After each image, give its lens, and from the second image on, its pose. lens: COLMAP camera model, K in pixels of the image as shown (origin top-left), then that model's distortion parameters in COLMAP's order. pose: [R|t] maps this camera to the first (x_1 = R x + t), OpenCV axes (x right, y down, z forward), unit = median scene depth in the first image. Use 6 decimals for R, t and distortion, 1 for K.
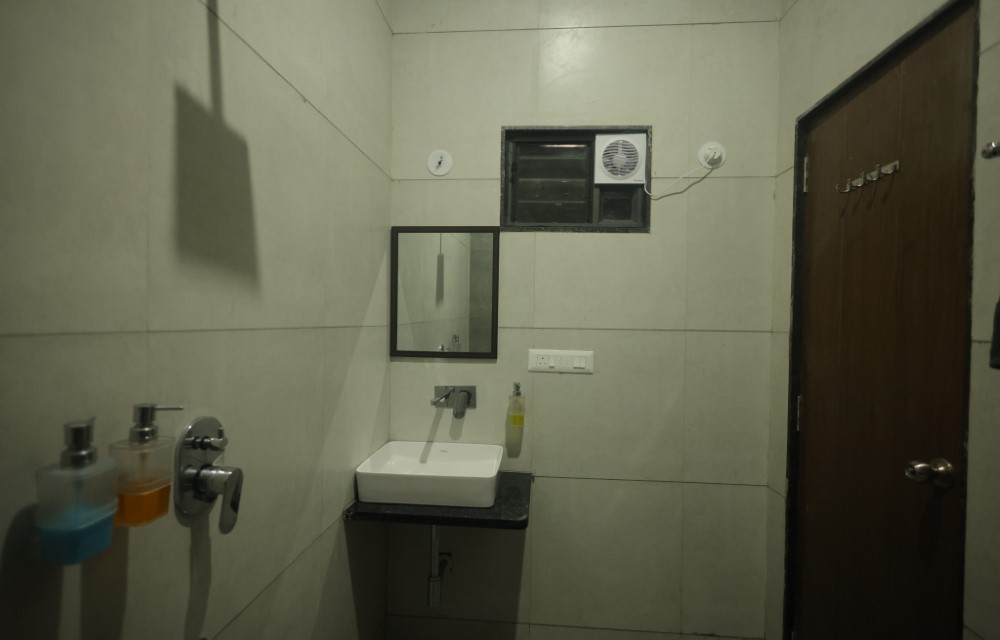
lens RADIAL K [[461.0, 0, 501.9], [0, 461.0, 322.7], [0, 0, 1]] dist [0.001196, 0.000351]
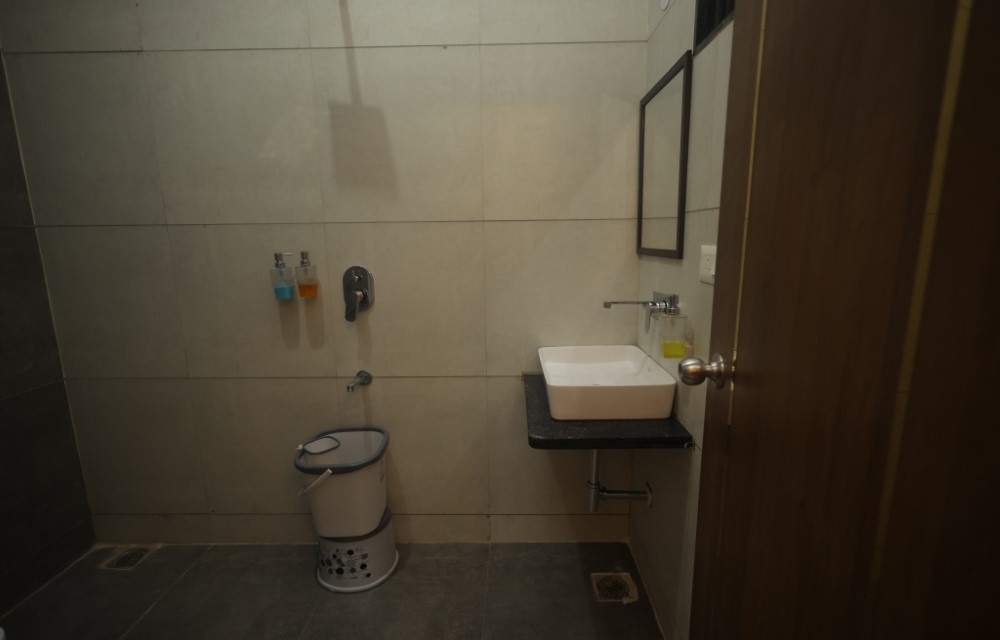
lens RADIAL K [[461.0, 0, 501.5], [0, 461.0, 320.3], [0, 0, 1]] dist [0.001196, 0.000351]
pose [[0.063722, 0.161527, -0.984809, 0.817641], [0.008177, 0.986697, 0.162365, 0.066499], [0.997934, -0.018399, 0.061553, 0.850348]]
